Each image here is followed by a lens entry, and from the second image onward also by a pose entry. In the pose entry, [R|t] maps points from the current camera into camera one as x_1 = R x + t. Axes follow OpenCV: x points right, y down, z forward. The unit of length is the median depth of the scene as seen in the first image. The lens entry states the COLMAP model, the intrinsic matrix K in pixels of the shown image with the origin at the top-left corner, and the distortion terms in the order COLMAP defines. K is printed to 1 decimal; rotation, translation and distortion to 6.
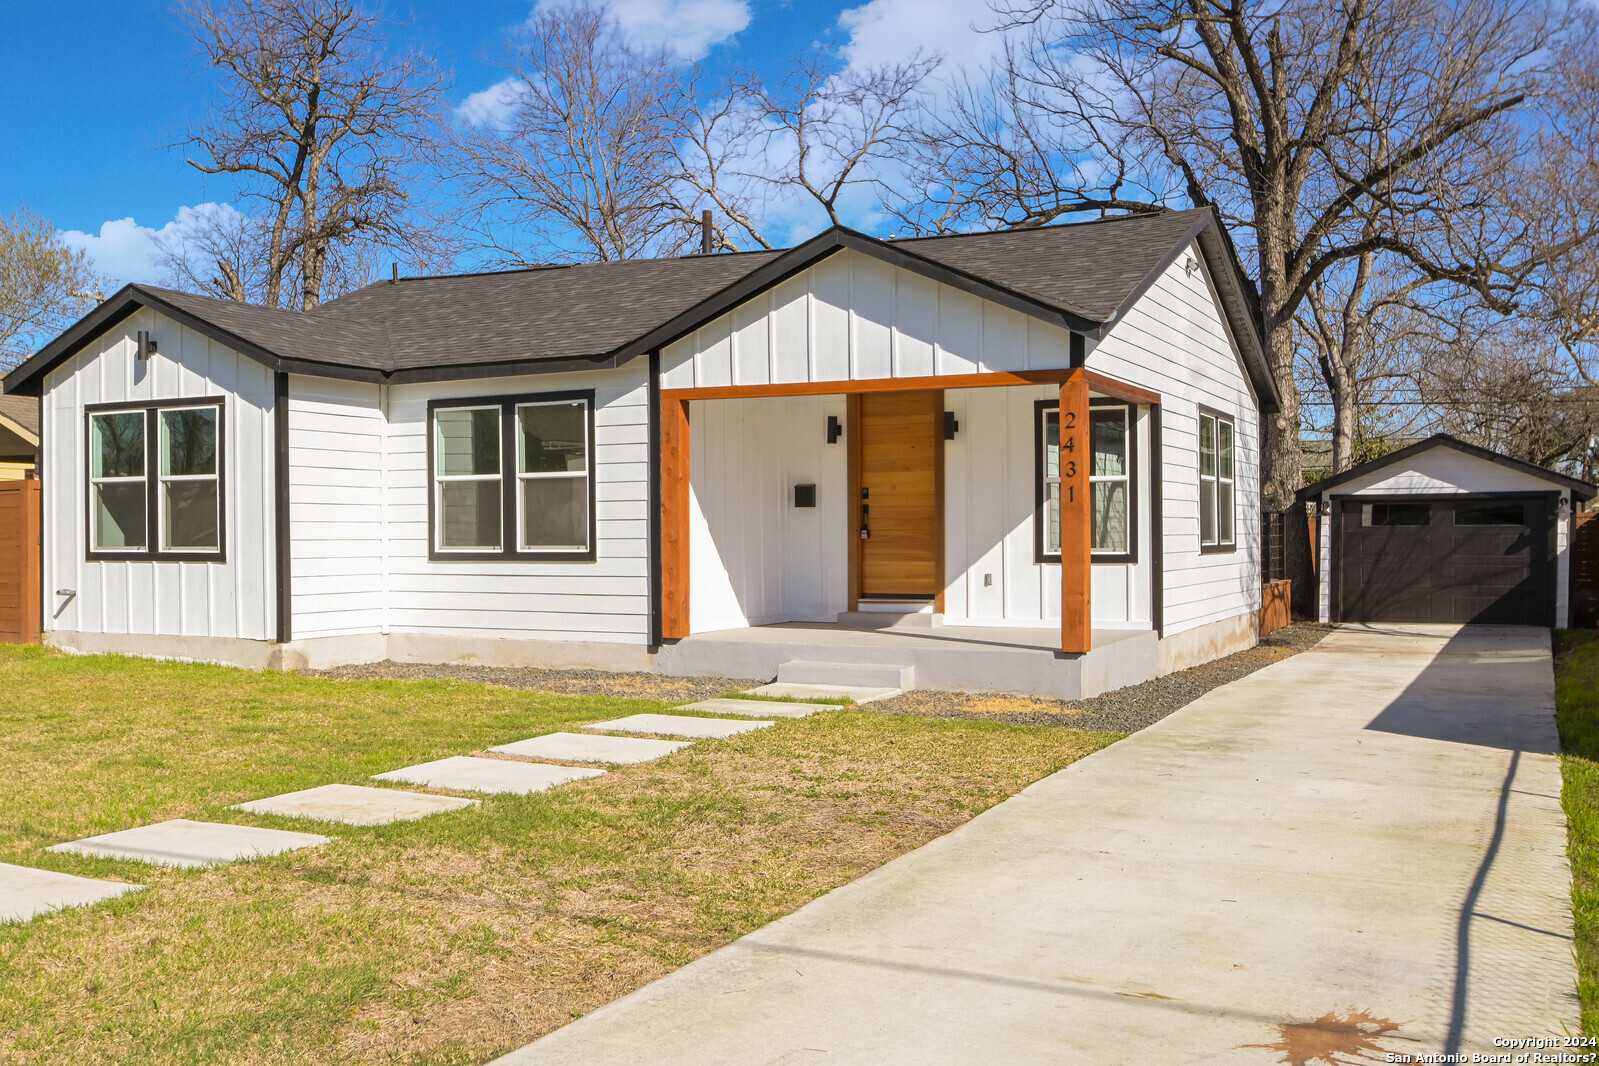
lens RADIAL K [[1484.9, 0, 800.1], [0, 1484.9, 536.0], [0, 0, 1]] dist [-0.079052, -0.003377]
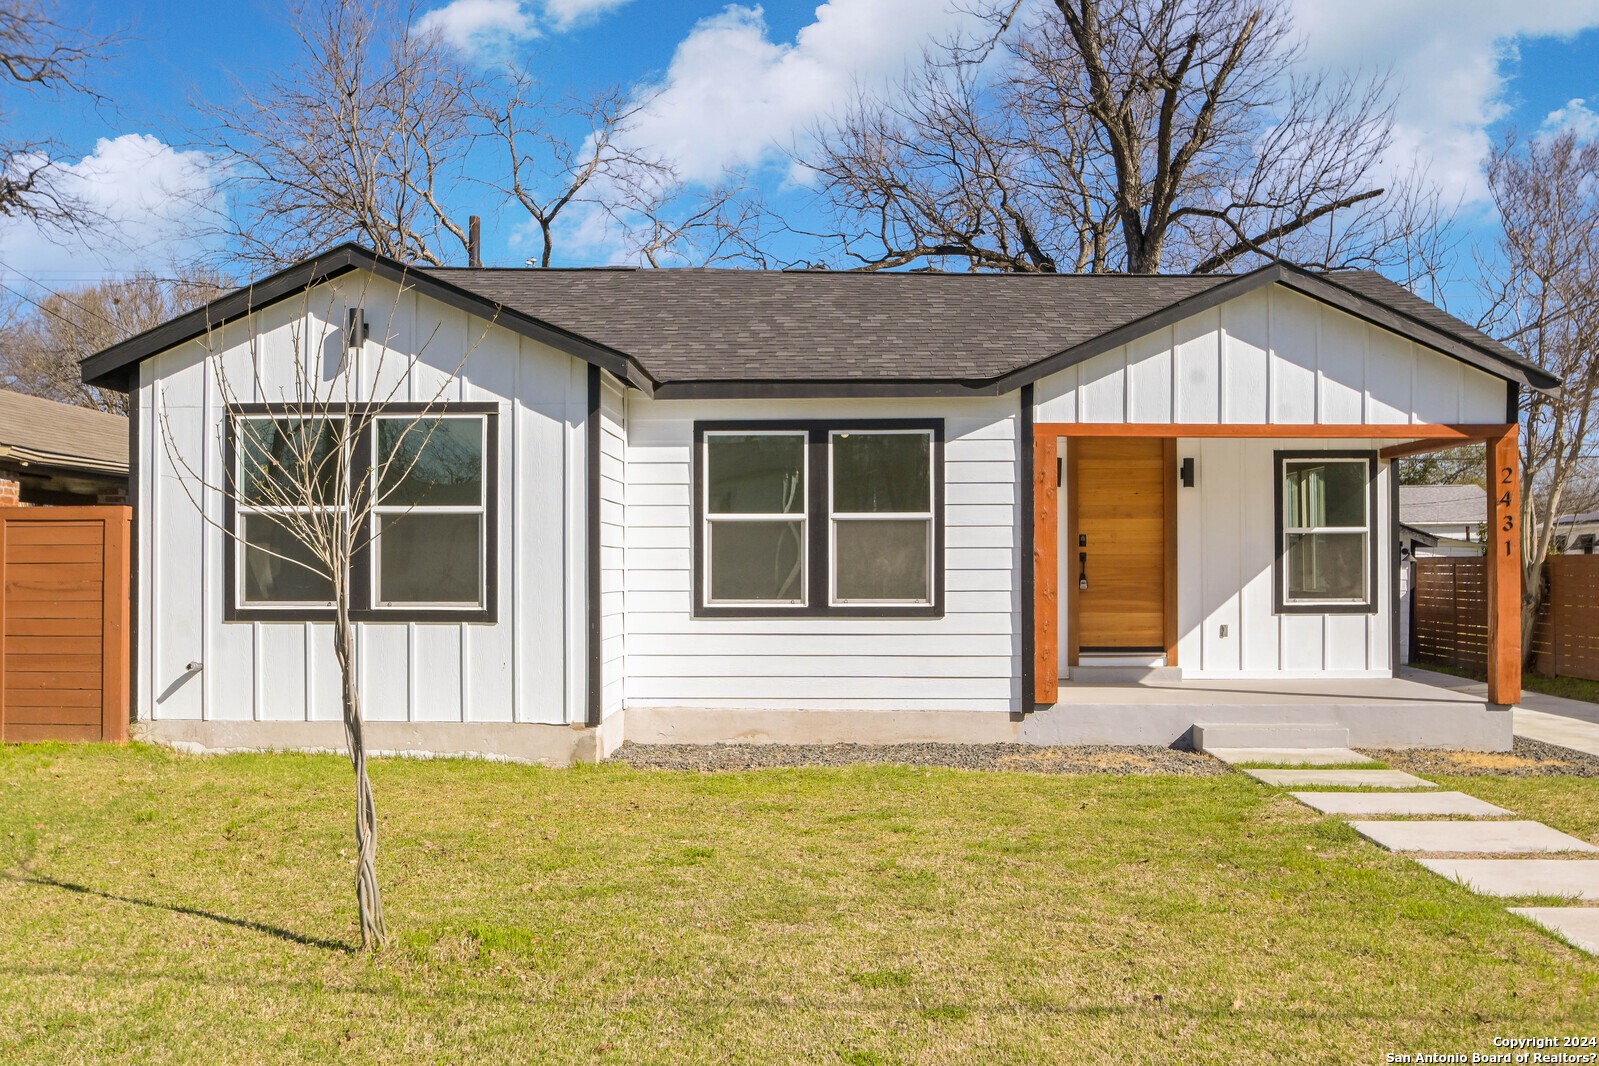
lens RADIAL K [[1484.9, 0, 800.1], [0, 1484.9, 536.0], [0, 0, 1]] dist [-0.079052, -0.003377]
pose [[0.911922, 0.013586, 0.410138, -0.546530], [-0.003019, 0.999647, -0.026401, -0.006867], [-0.410352, 0.022837, 0.911641, 0.233754]]
